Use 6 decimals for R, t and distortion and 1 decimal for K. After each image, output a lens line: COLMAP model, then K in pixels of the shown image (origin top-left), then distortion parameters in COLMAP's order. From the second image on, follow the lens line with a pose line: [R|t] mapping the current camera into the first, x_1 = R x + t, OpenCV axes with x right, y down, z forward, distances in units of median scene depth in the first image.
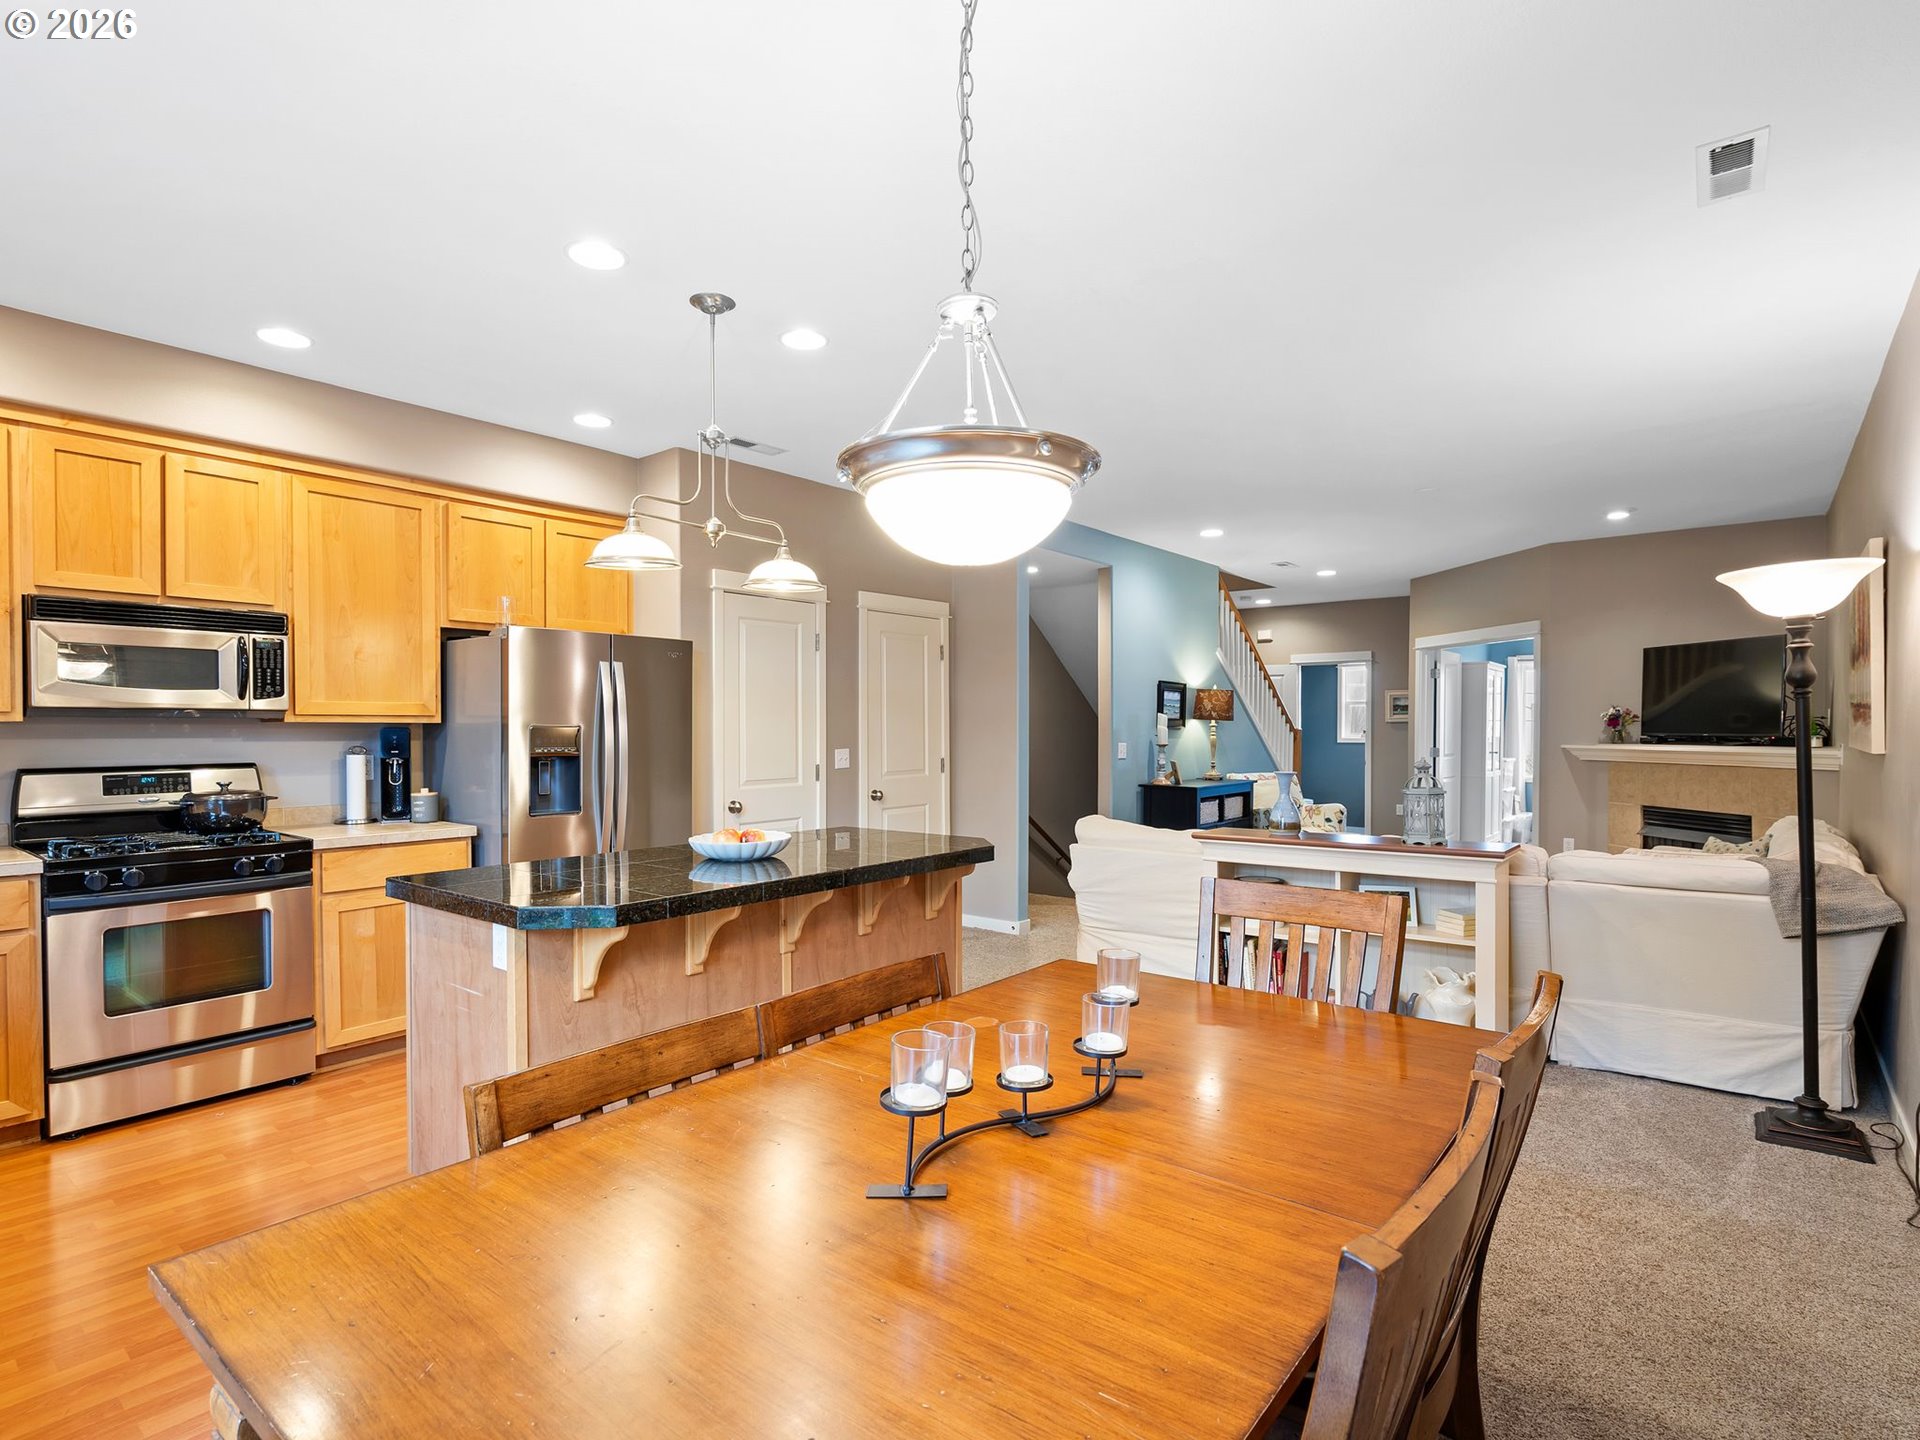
lens RADIAL K [[1006.2, 0, 922.3], [0, 1006.2, 744.2], [0, 0, 1]] dist [-0.005178, 0.004084]
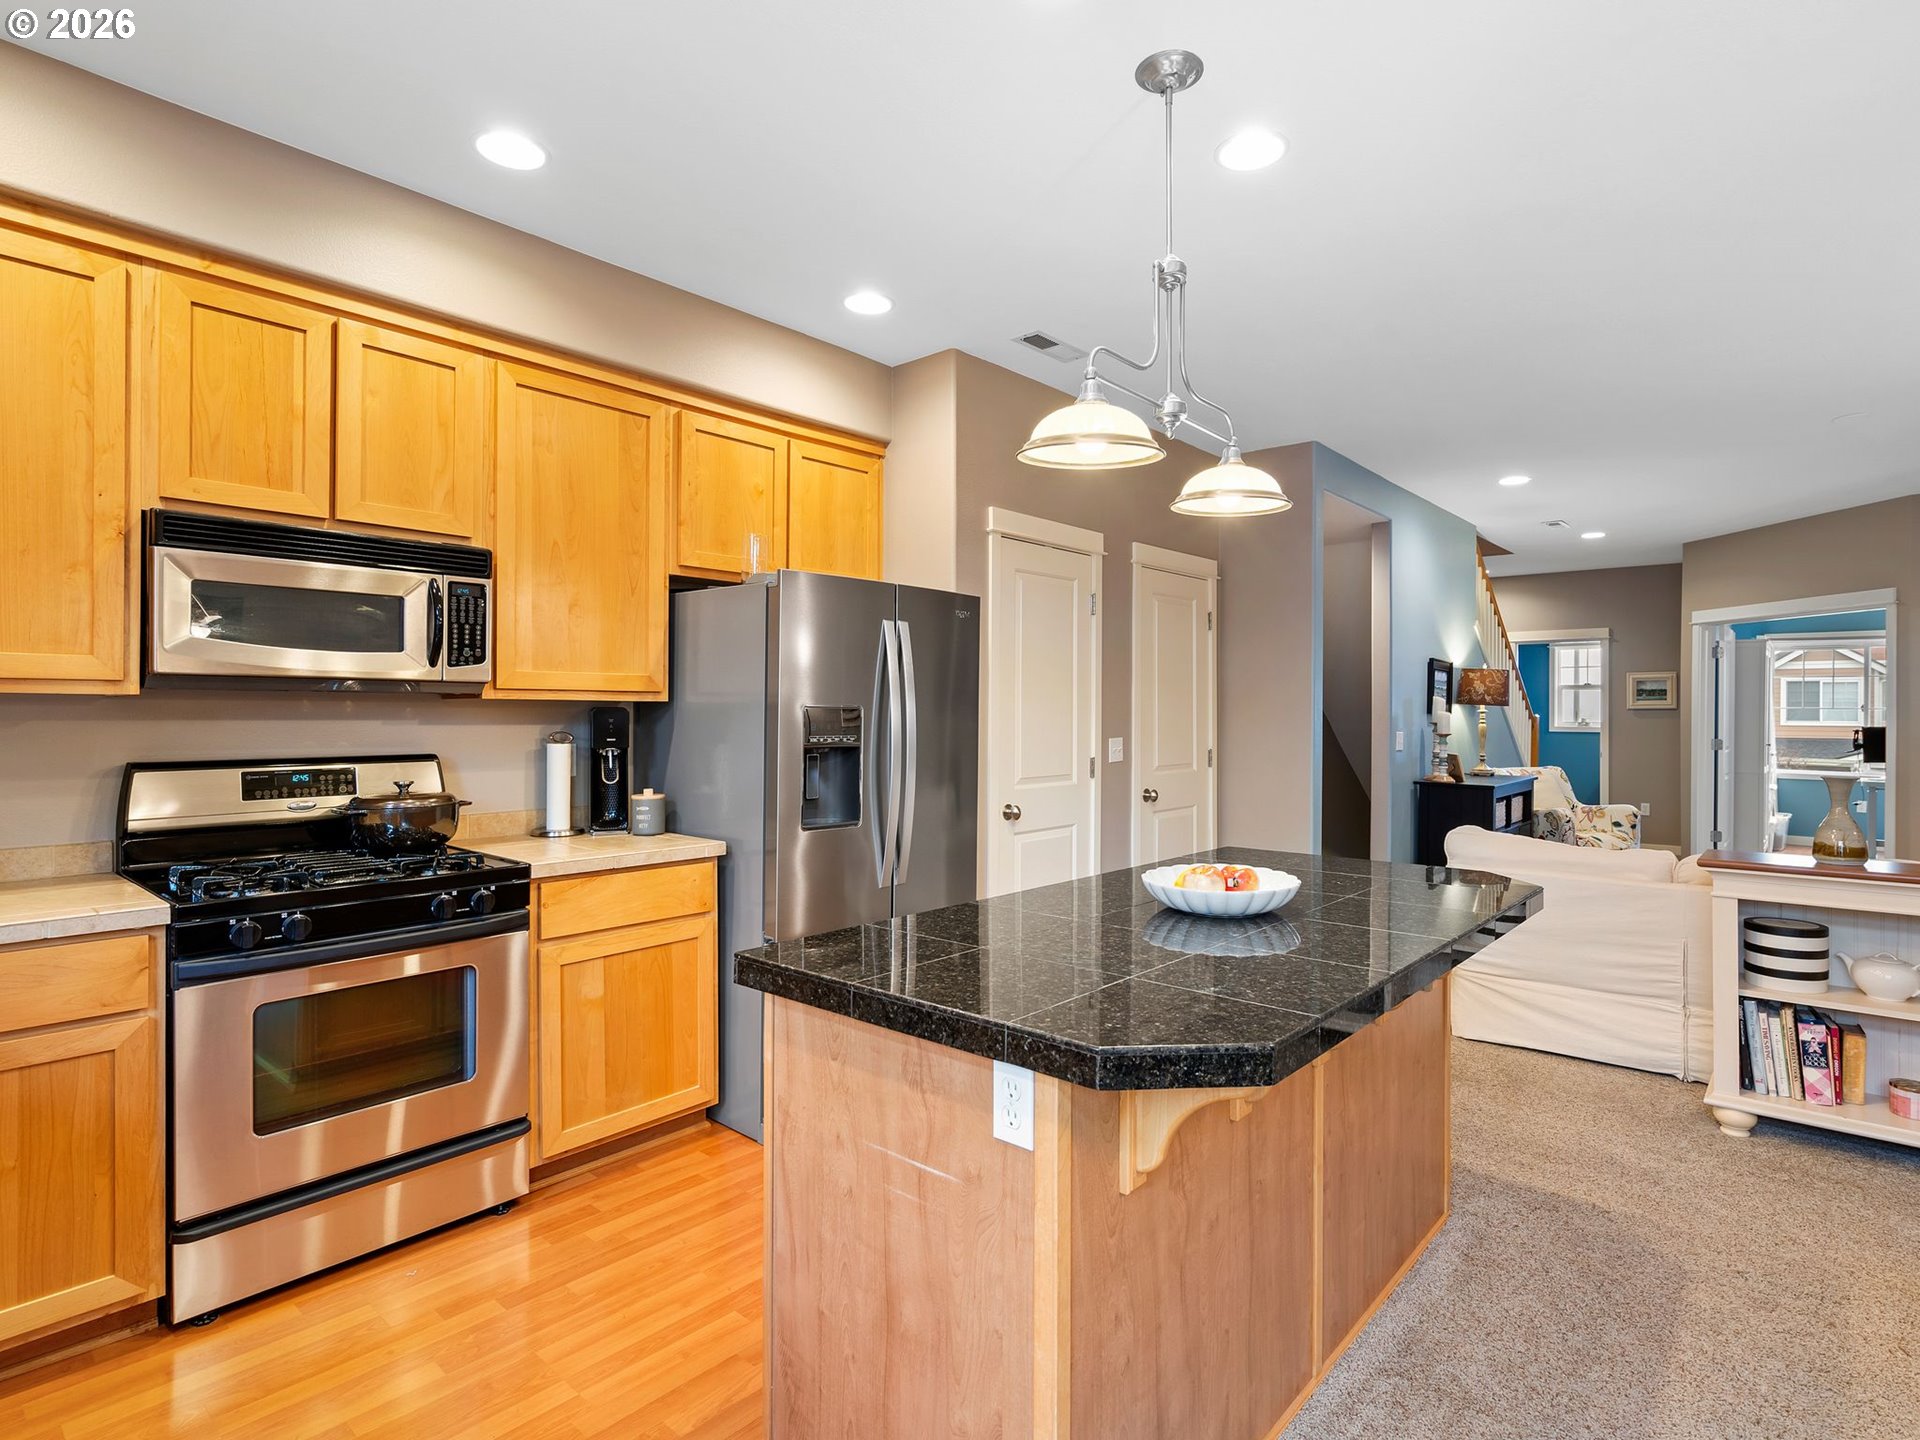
lens RADIAL K [[1006.2, 0, 945.2], [0, 1006.2, 714.0], [0, 0, 1]] dist [-0.005178, 0.004084]
pose [[0.999687, 0.006300, -0.024205, -0.283490], [-0.006651, 0.999874, -0.014421, -0.002757], [0.024111, 0.014578, 0.999603, 0.282835]]
